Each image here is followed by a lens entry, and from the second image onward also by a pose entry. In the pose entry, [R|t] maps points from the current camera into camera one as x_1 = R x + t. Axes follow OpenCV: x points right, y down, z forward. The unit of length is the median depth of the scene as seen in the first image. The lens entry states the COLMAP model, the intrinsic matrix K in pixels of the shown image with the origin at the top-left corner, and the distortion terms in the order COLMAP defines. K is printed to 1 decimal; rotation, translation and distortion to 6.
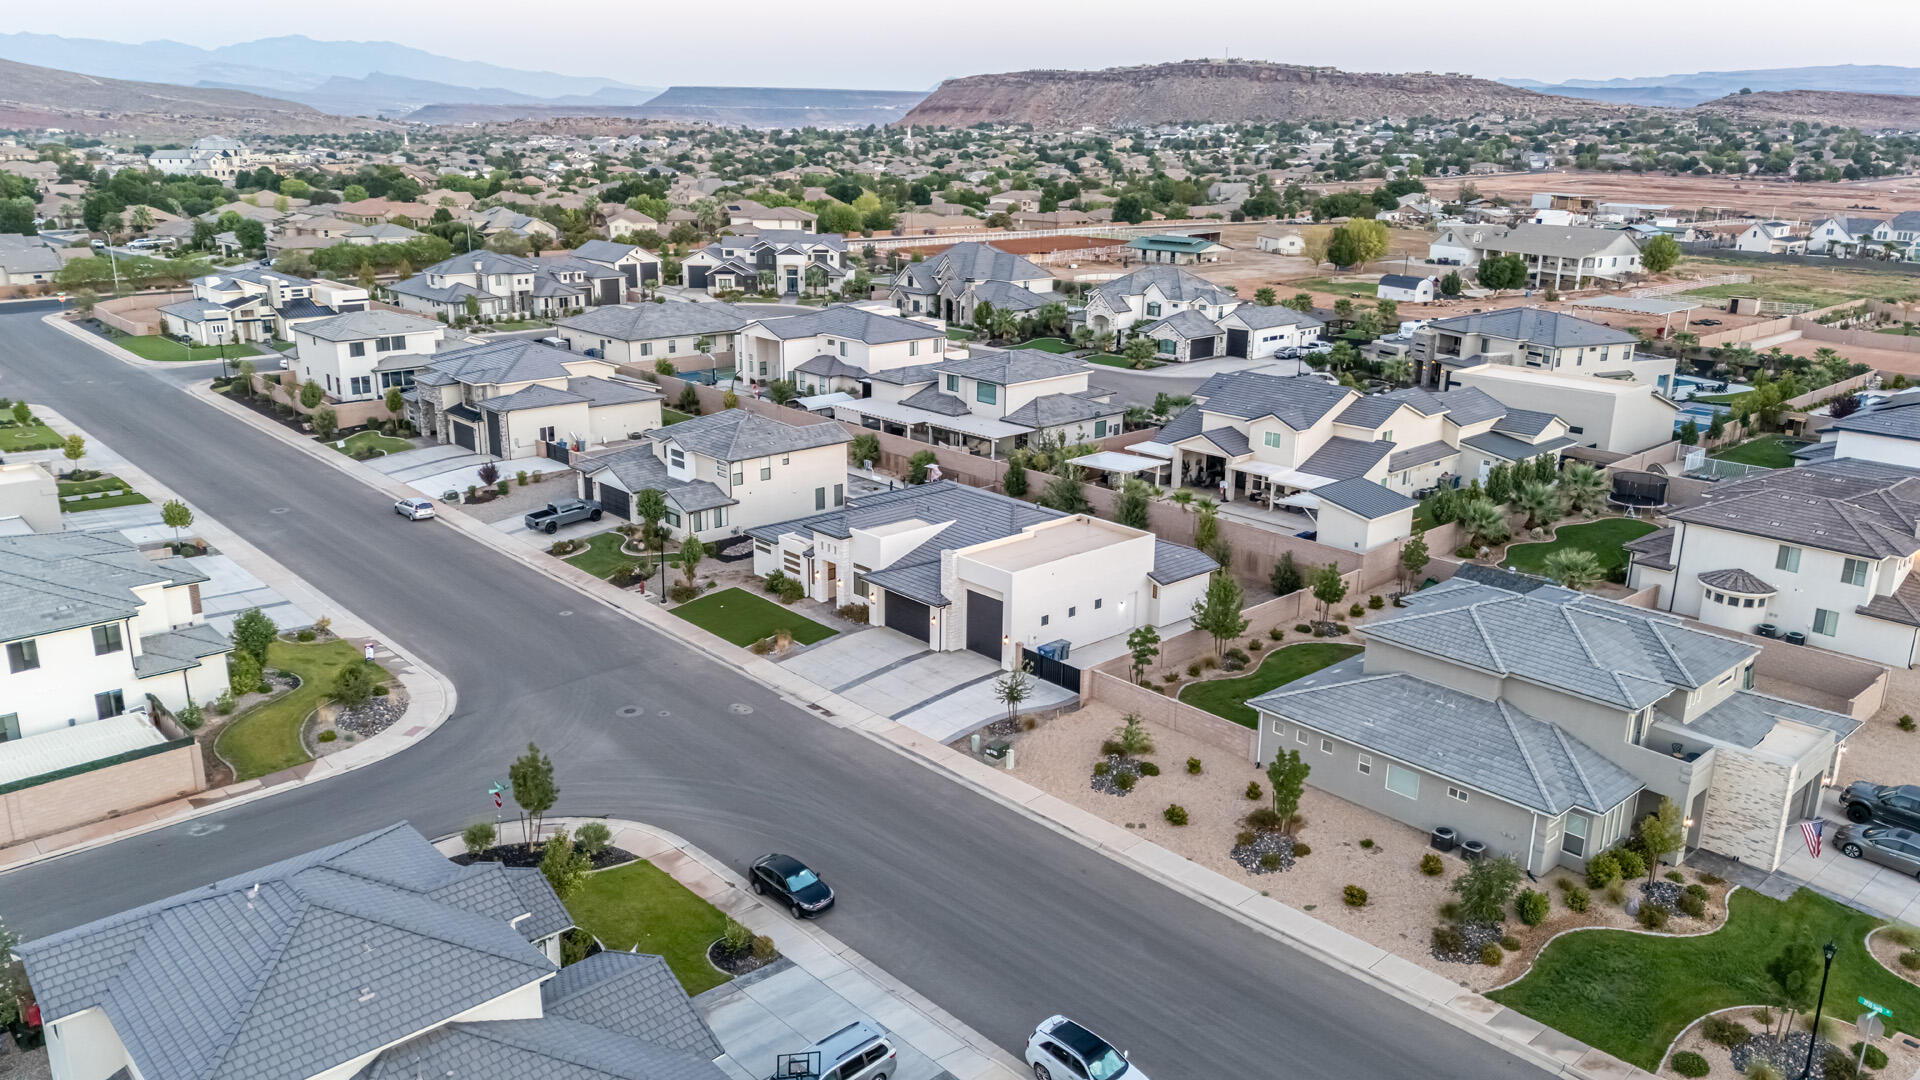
lens RADIAL K [[1397.7, 0, 960.0], [0, 1397.7, 540.0], [0, 0, 1]] dist [0.083382, -0.083573]
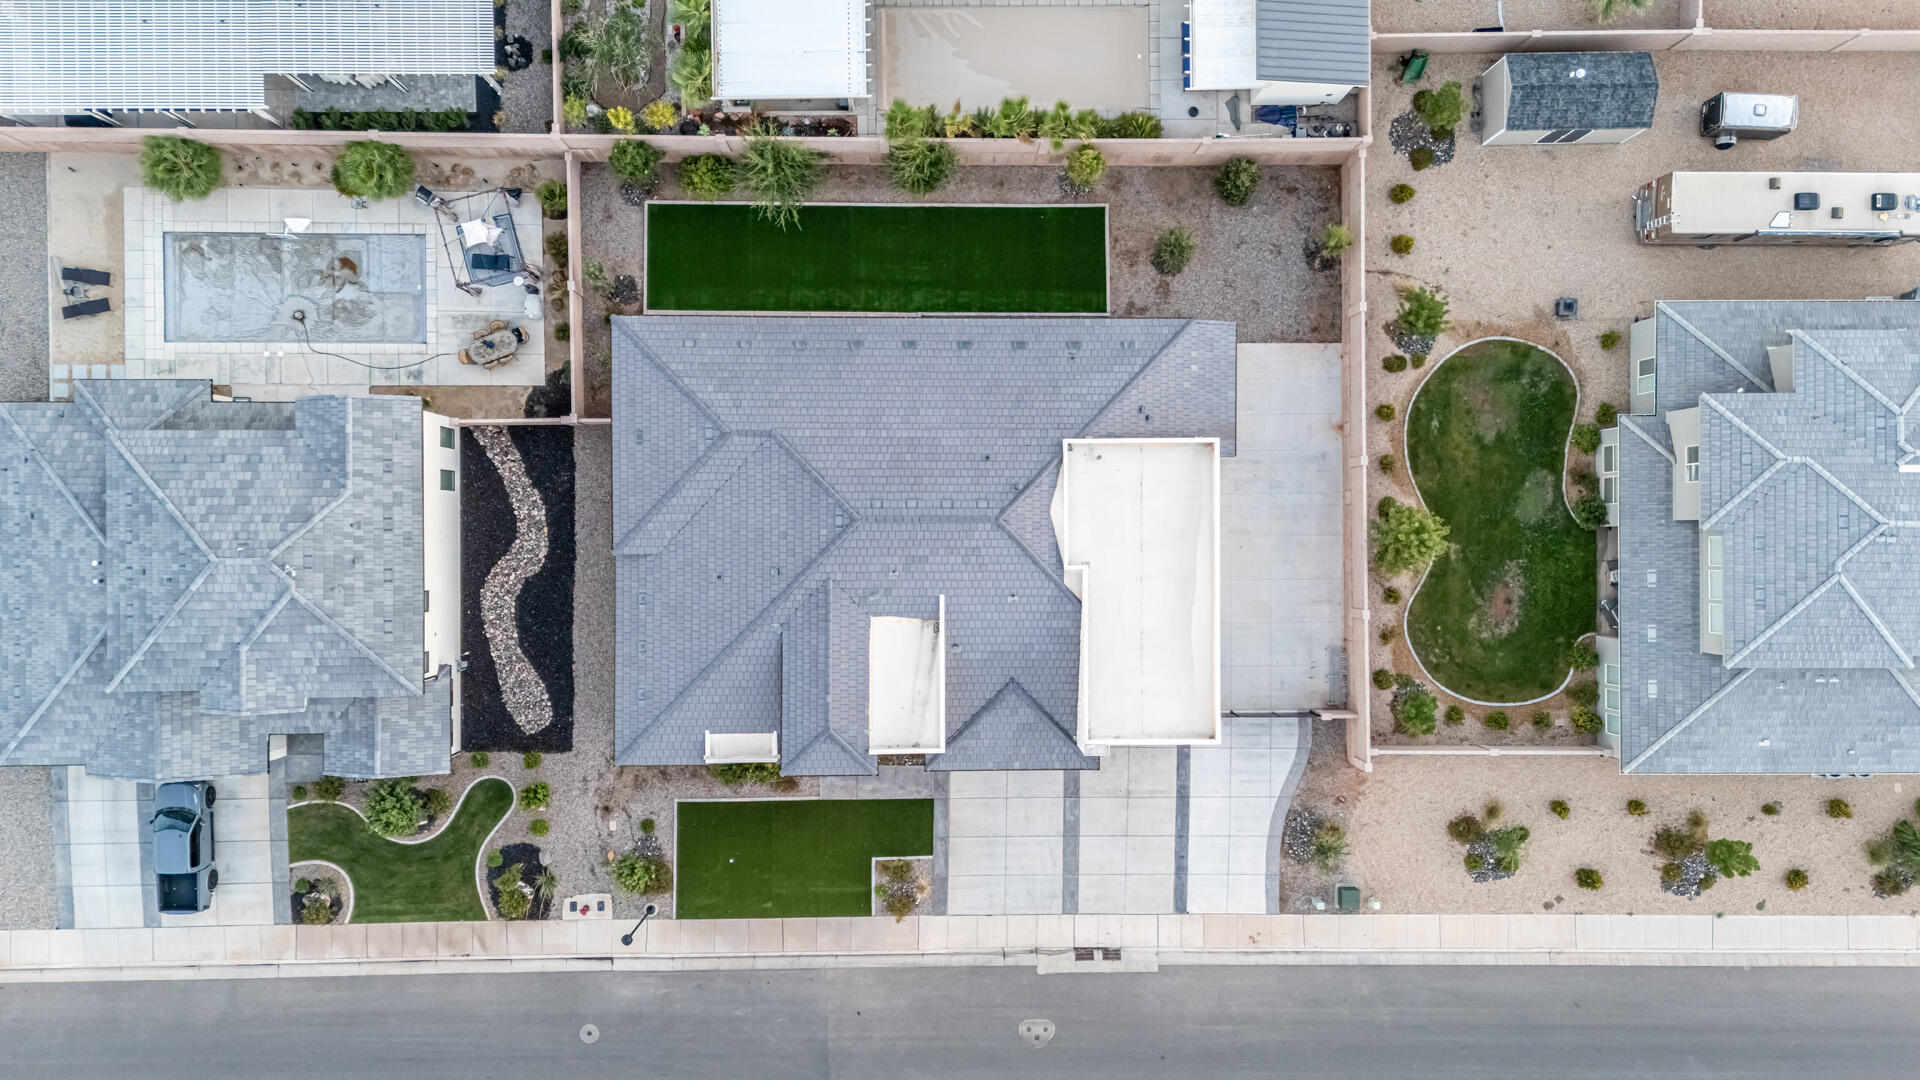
lens RADIAL K [[1397.7, 0, 960.0], [0, 1397.7, 540.0], [0, 0, 1]] dist [0.083382, -0.083573]
pose [[0.675142, -0.737652, 0.007276, 0.011672], [0.192259, 0.185471, 0.963658, -0.441349], [-0.712194, -0.649207, 0.267040, 0.593497]]
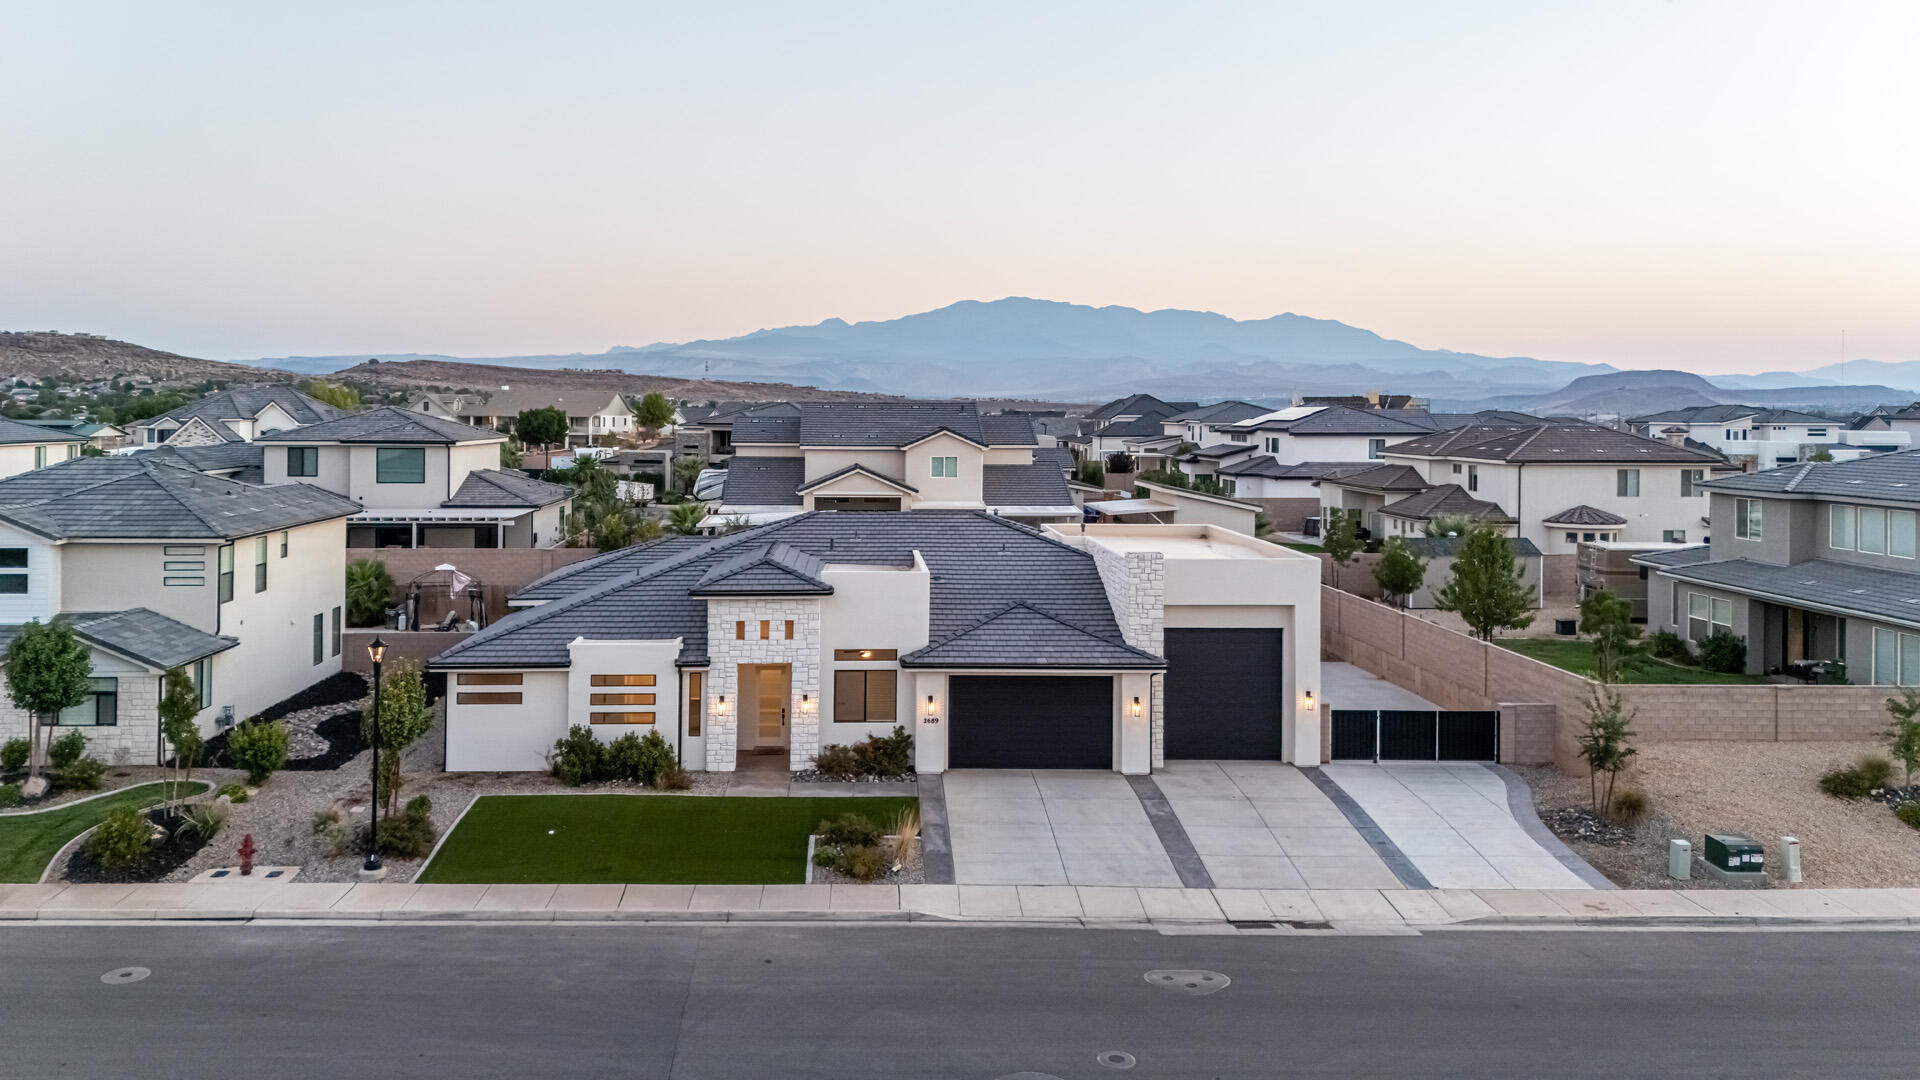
lens RADIAL K [[1431.8, 0, 876.7], [0, 1431.8, 432.1], [0, 0, 1]] dist [0.082356, -0.099455]
pose [[0.662635, -0.020913, 0.748651, -0.281711], [0.216548, 0.962264, -0.164788, 0.019321], [-0.716953, 0.271313, 0.642158, 0.468753]]
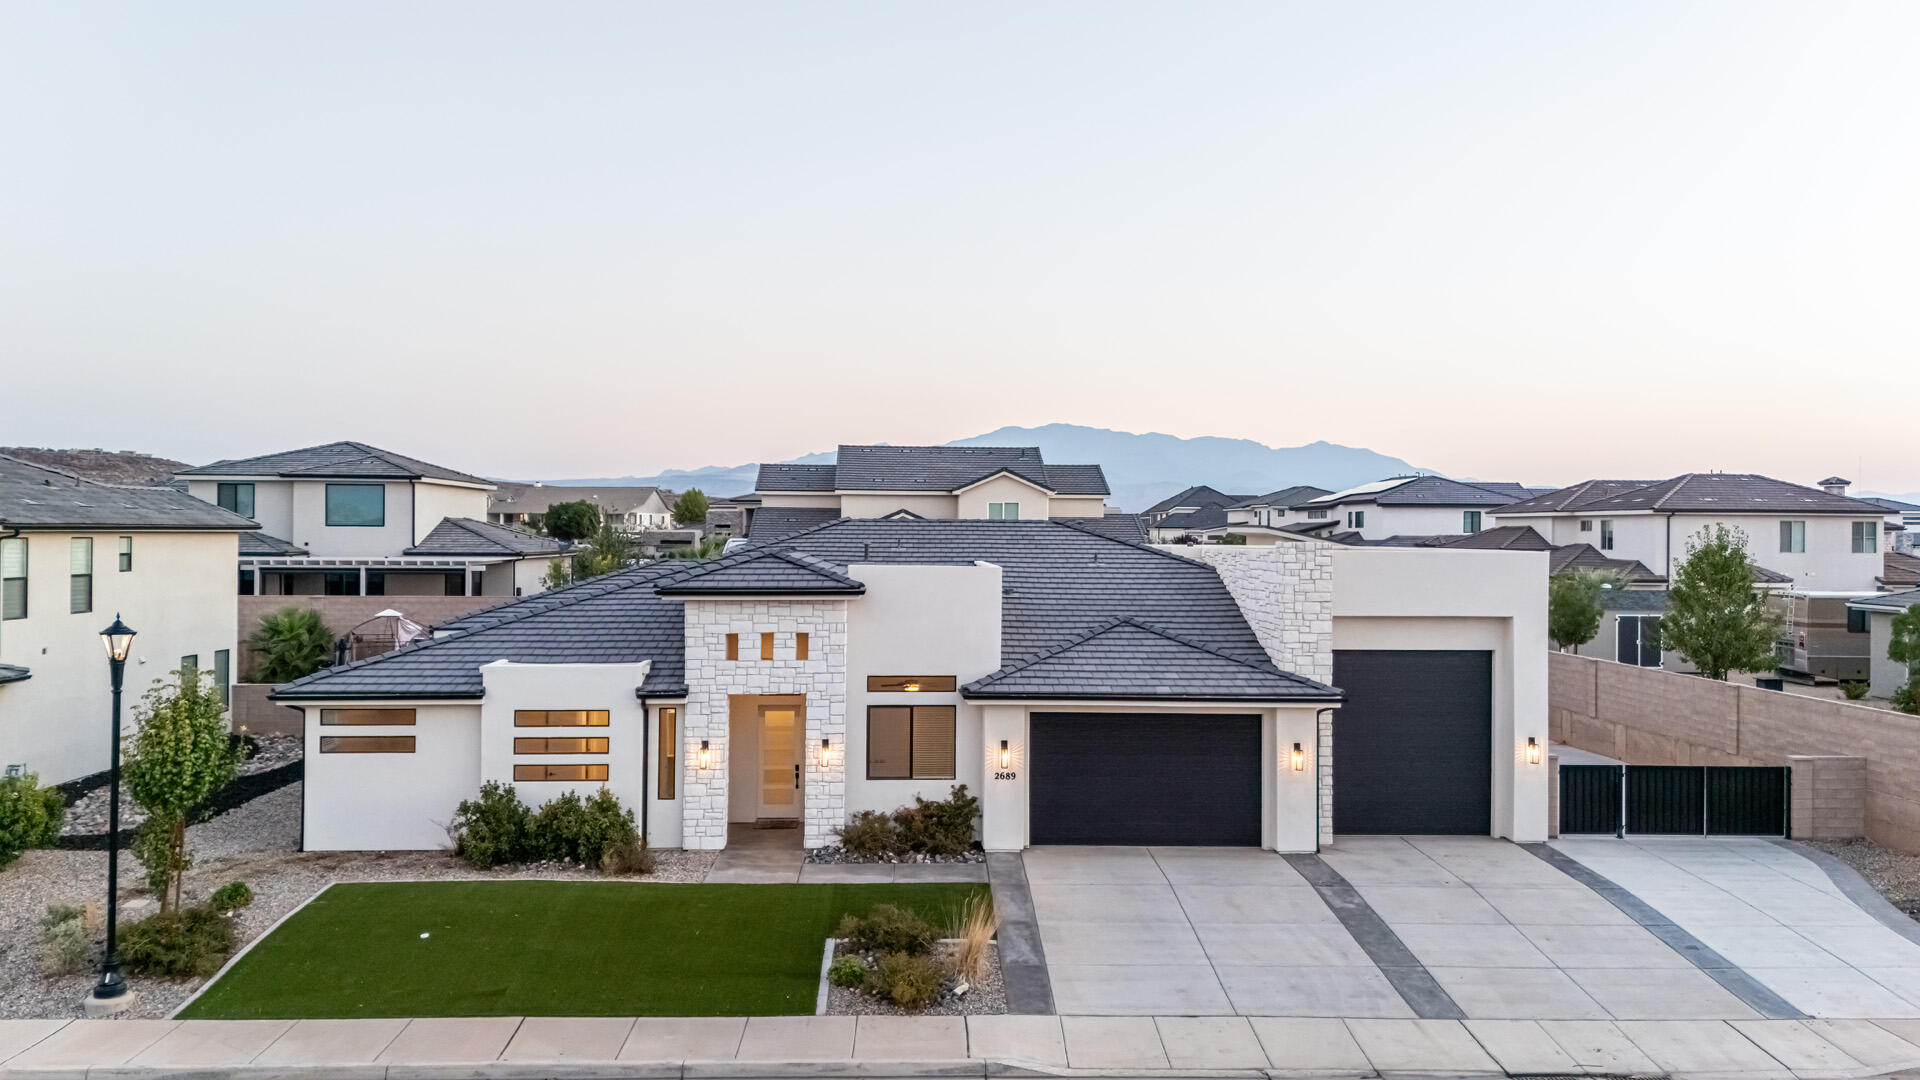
lens RADIAL K [[1397.7, 0, 960.0], [0, 1397.7, 540.0], [0, 0, 1]] dist [0.083382, -0.083573]
pose [[0.642504, -0.010193, 0.766214, -0.209499], [0.217141, 0.961348, -0.169293, 0.030772], [-0.734873, 0.275148, 0.619883, 0.540324]]
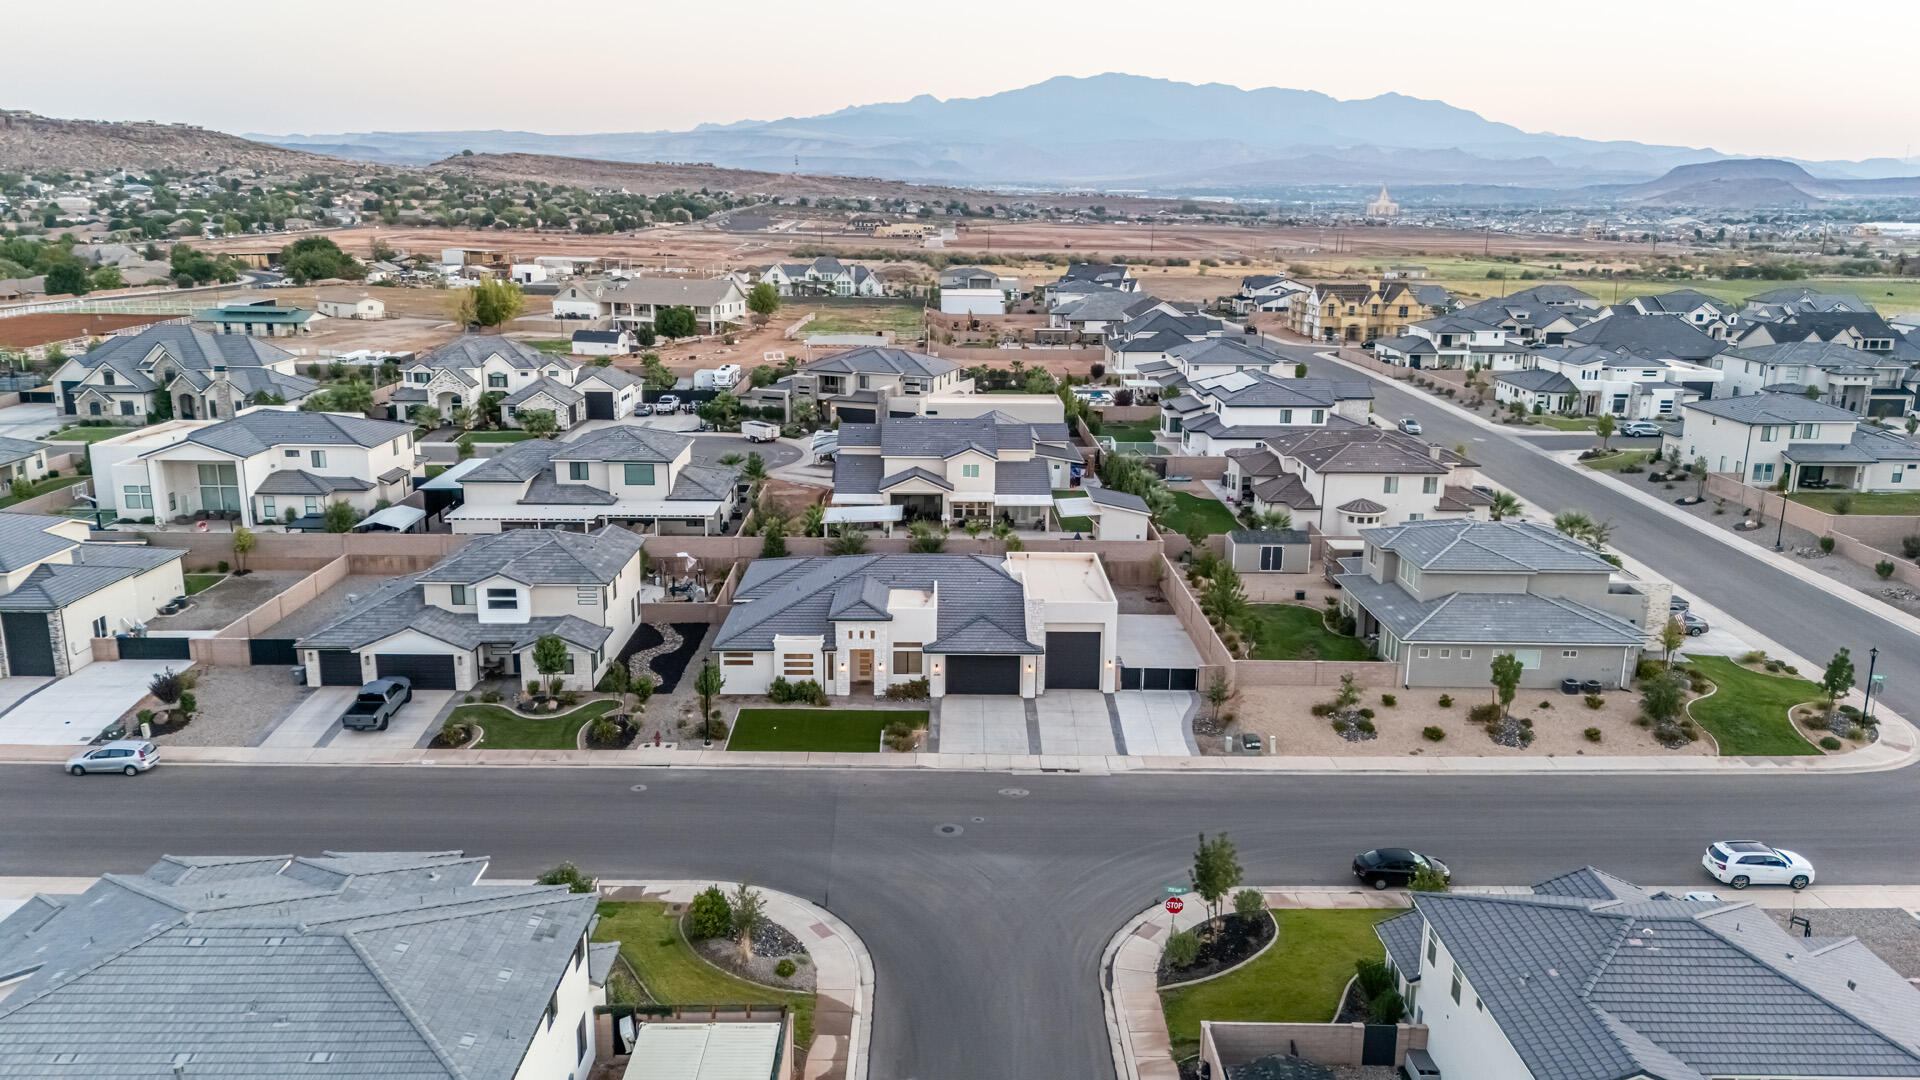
lens RADIAL K [[1397.7, 0, 960.0], [0, 1397.7, 540.0], [0, 0, 1]] dist [0.083382, -0.083573]
pose [[0.666912, -0.182484, 0.722446, -0.509680], [0.208130, 0.976579, 0.054544, -0.067141], [-0.715479, 0.113987, 0.689273, 0.197592]]
